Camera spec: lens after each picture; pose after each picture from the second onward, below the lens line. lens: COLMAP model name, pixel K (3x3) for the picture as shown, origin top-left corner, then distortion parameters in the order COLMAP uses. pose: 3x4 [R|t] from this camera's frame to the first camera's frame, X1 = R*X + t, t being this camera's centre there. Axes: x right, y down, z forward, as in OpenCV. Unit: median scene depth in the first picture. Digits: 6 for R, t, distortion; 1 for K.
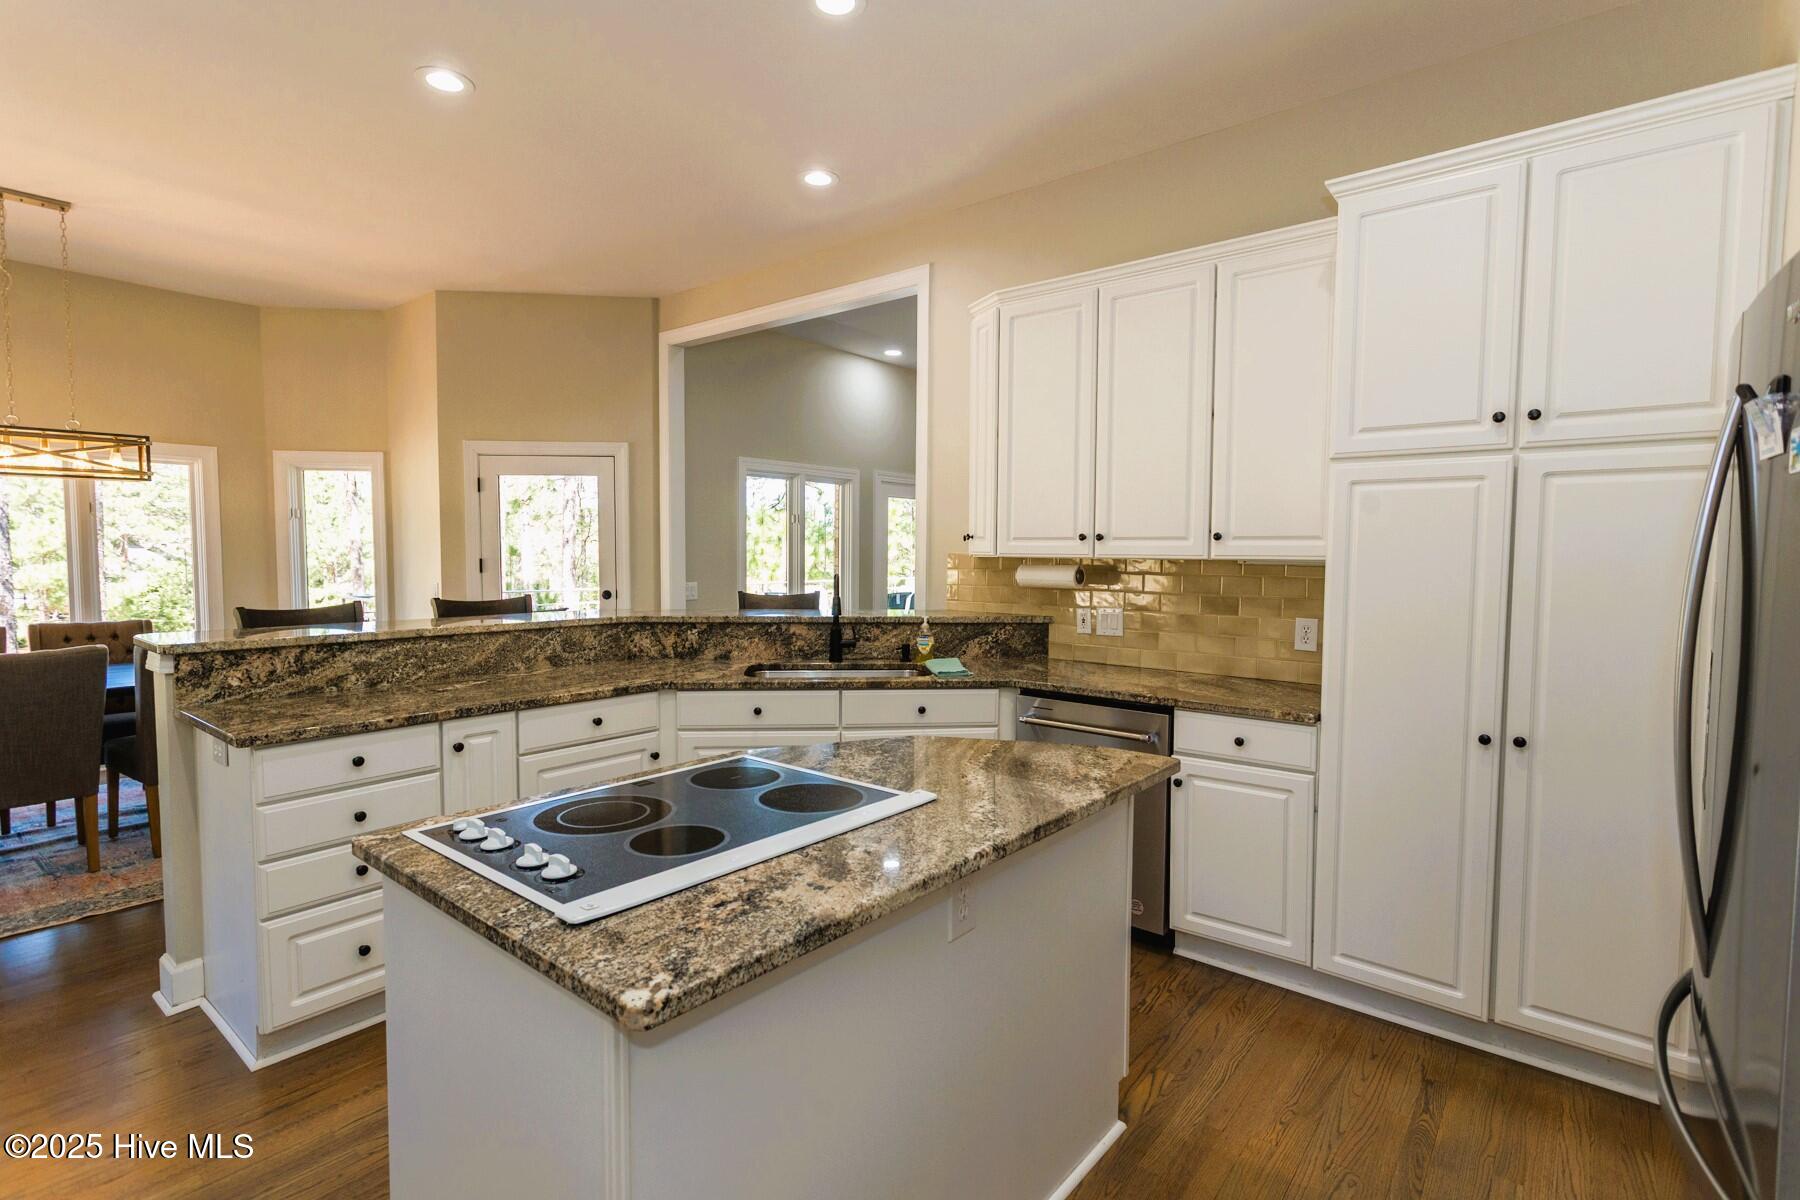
lens RADIAL K [[849.2, 0, 900.6], [0, 849.2, 594.9], [0, 0, 1]] dist [0.000569, 0.000428]
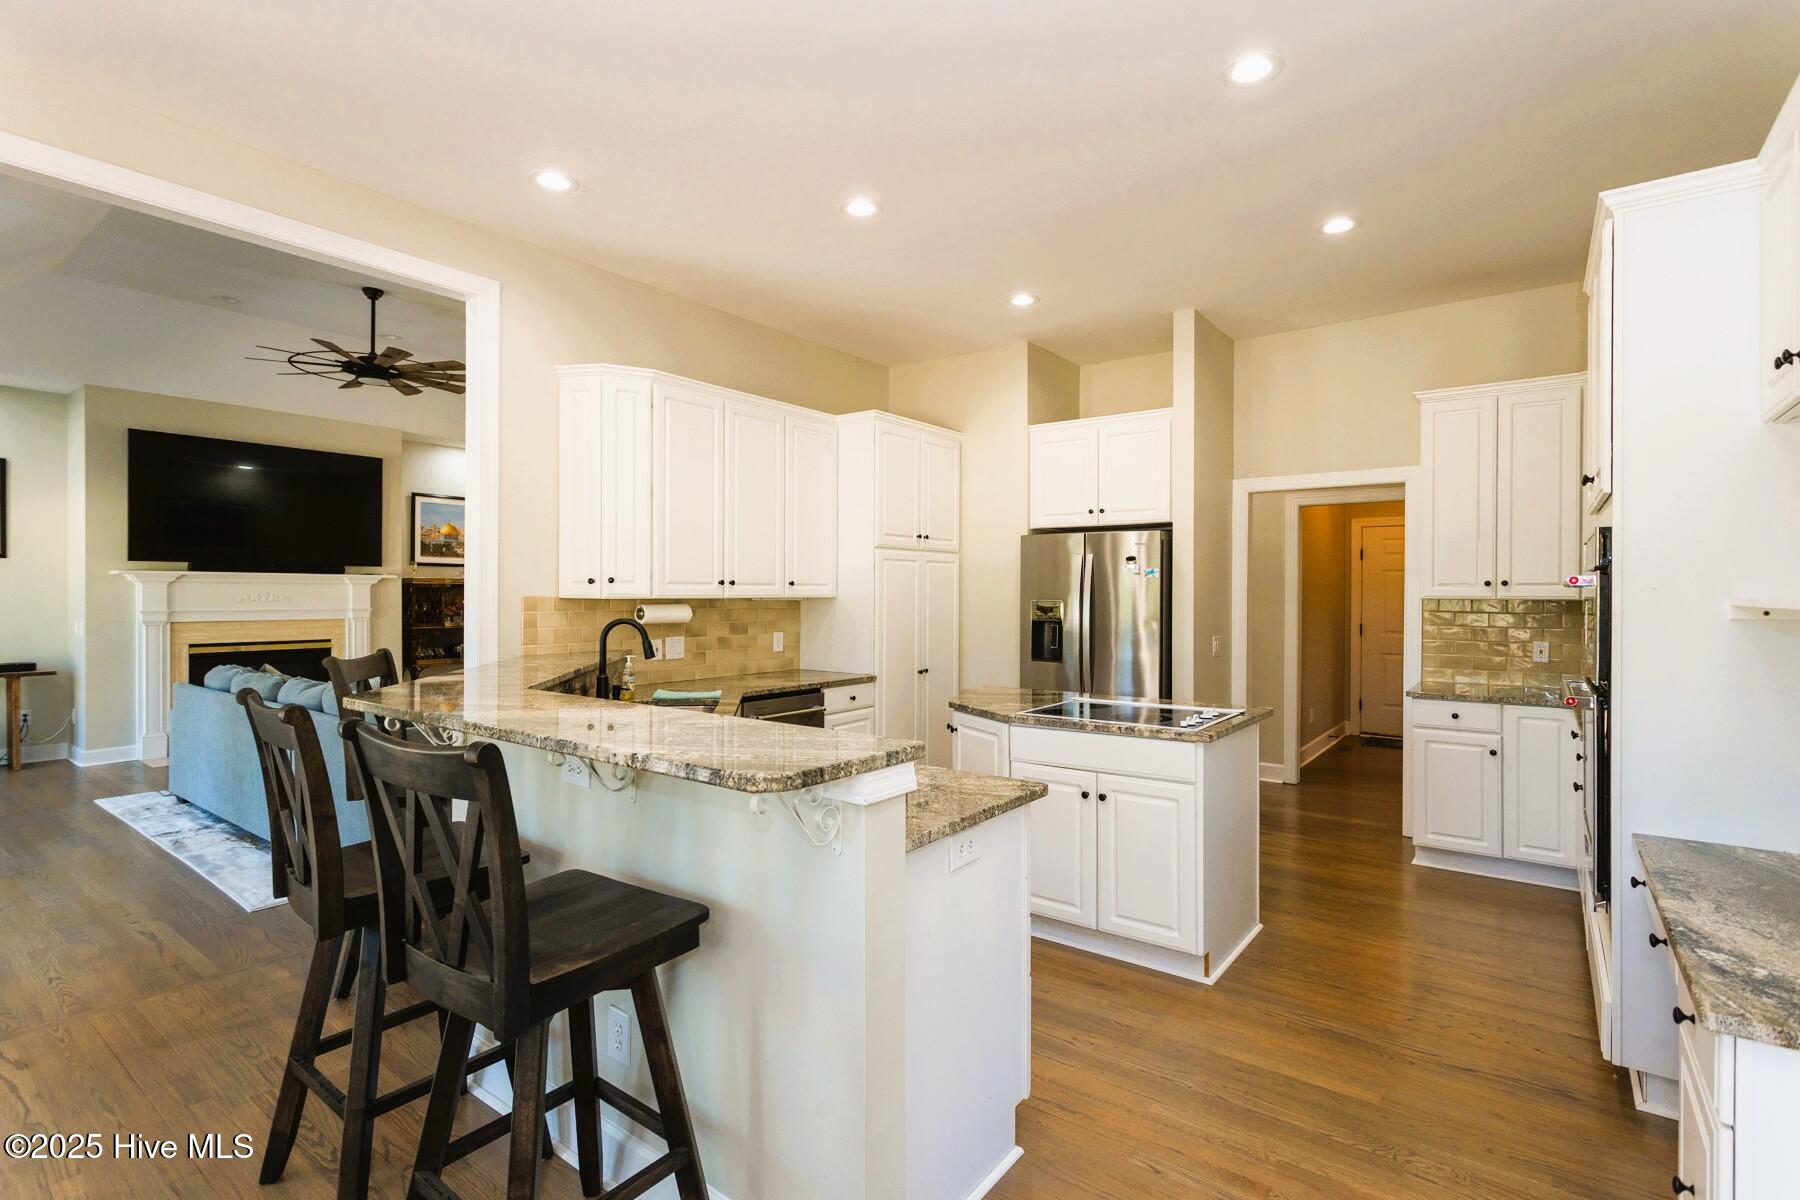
lens RADIAL K [[846.8, 0, 905.8], [0, 846.8, 590.1], [0, 0, 1]] dist [-0.000805, -0.000231]
pose [[-0.067071, -0.002572, 0.997745, -1.108371], [0.051641, 0.998647, 0.006045, -0.048169], [-0.996411, 0.051930, -0.066847, 0.786592]]
